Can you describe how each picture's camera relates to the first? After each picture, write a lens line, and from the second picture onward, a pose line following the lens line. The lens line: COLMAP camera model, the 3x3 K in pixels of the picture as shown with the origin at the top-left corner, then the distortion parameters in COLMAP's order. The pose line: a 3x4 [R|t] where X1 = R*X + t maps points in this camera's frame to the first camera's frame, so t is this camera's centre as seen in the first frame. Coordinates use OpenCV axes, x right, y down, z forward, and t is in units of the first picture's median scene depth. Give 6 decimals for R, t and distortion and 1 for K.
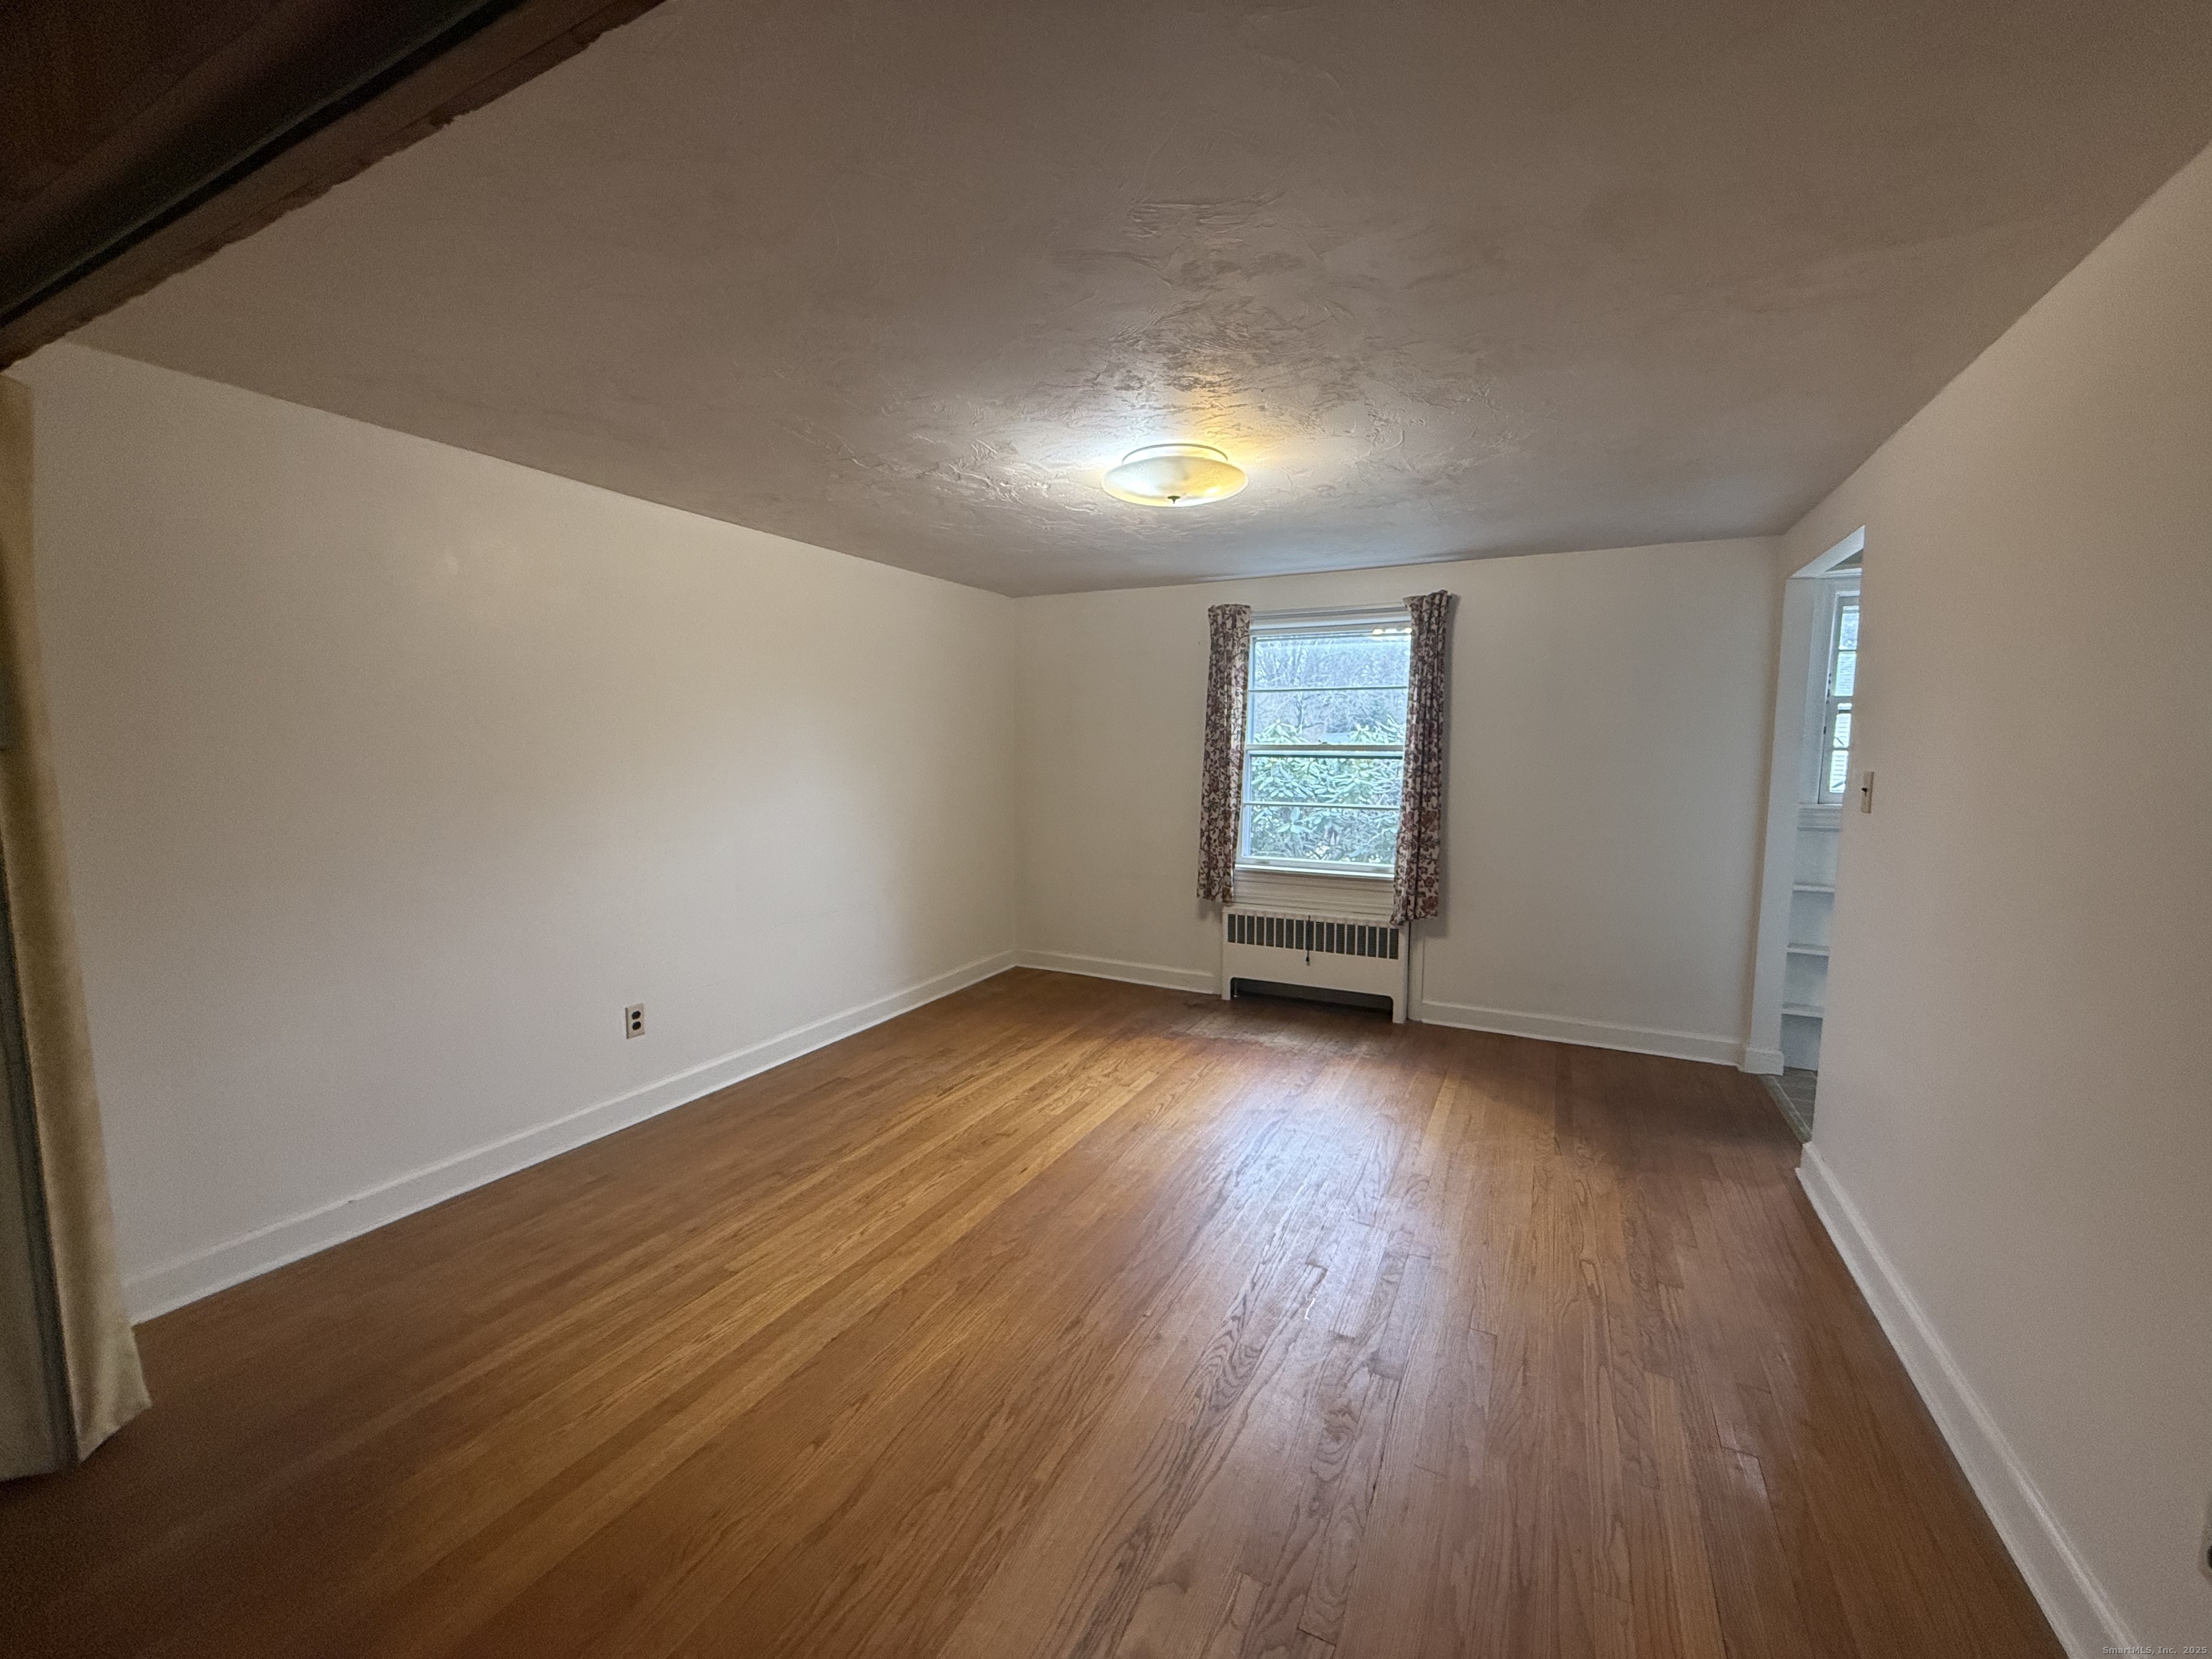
lens RADIAL K [[878.9, 0, 1095.3], [0, 878.9, 836.3], [0, 0, 1]] dist [0.000994, 0.000476]
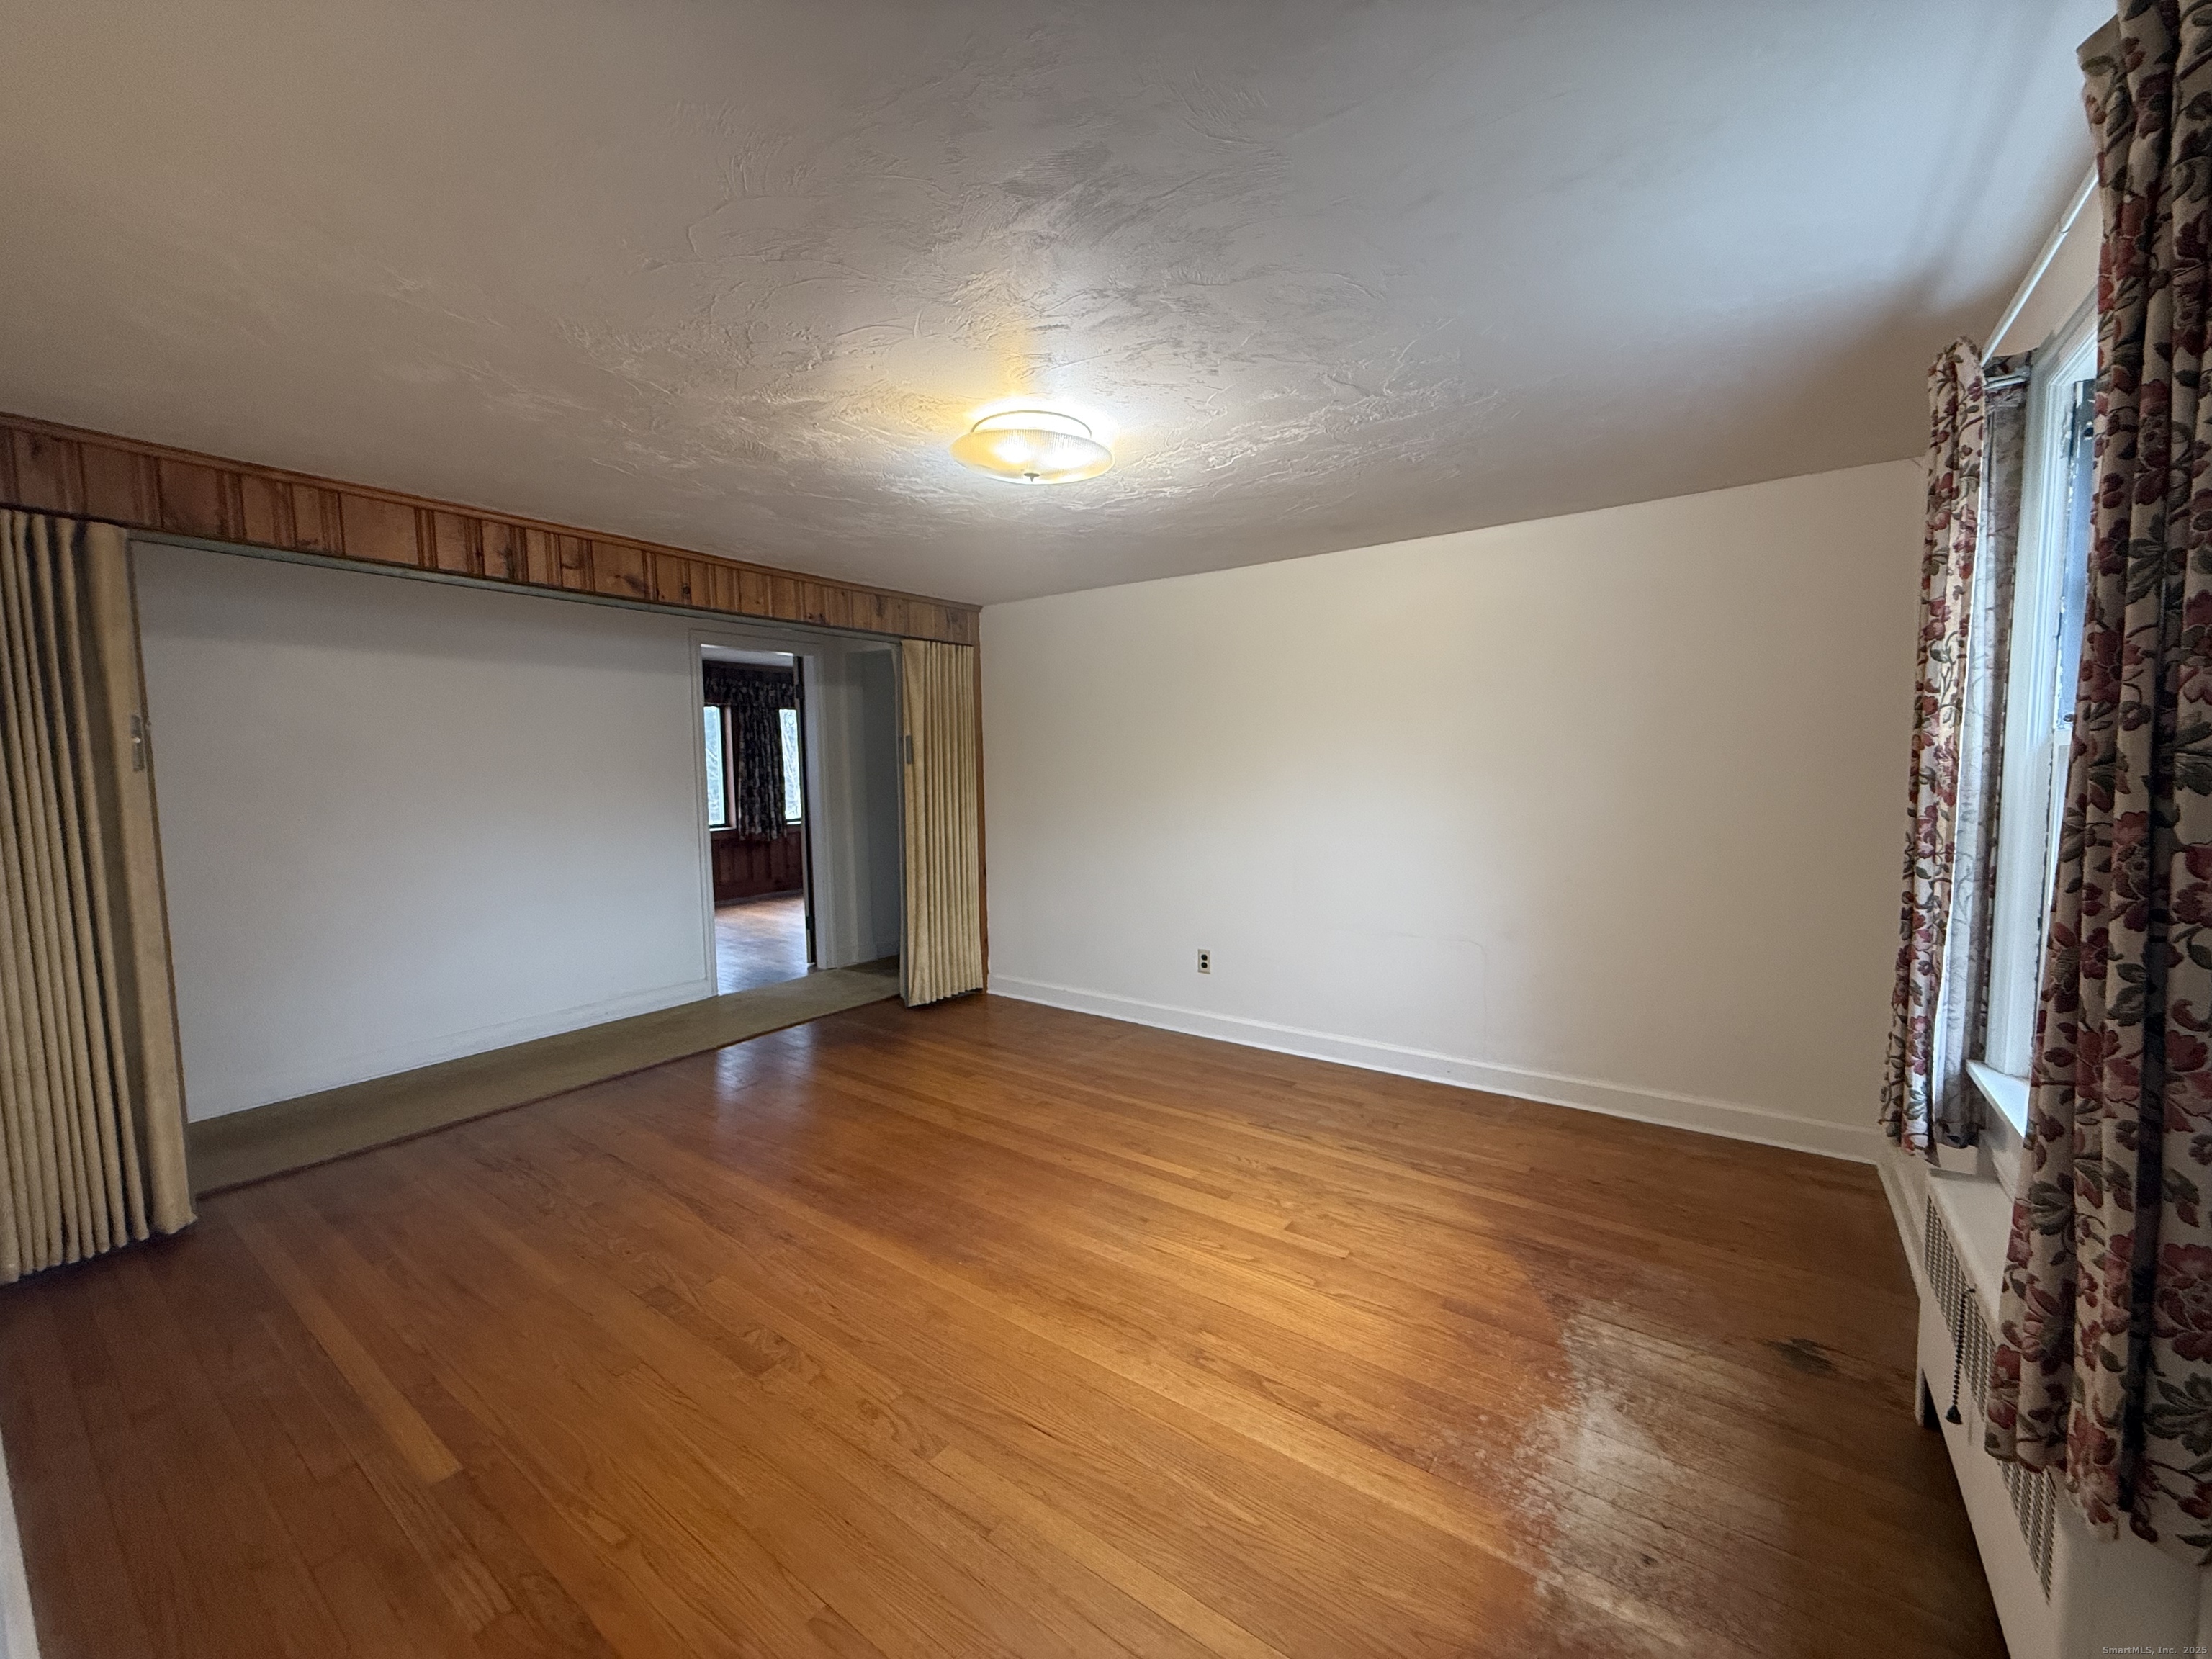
lens RADIAL K [[878.9, 0, 1101.6], [0, 878.9, 843.2], [0, 0, 1]] dist [0.000994, 0.000476]
pose [[-0.144223, 0.091743, -0.985283, 0.692919], [-0.089556, 0.990397, 0.105328, -0.082932], [0.985484, 0.103429, -0.134622, 0.864048]]
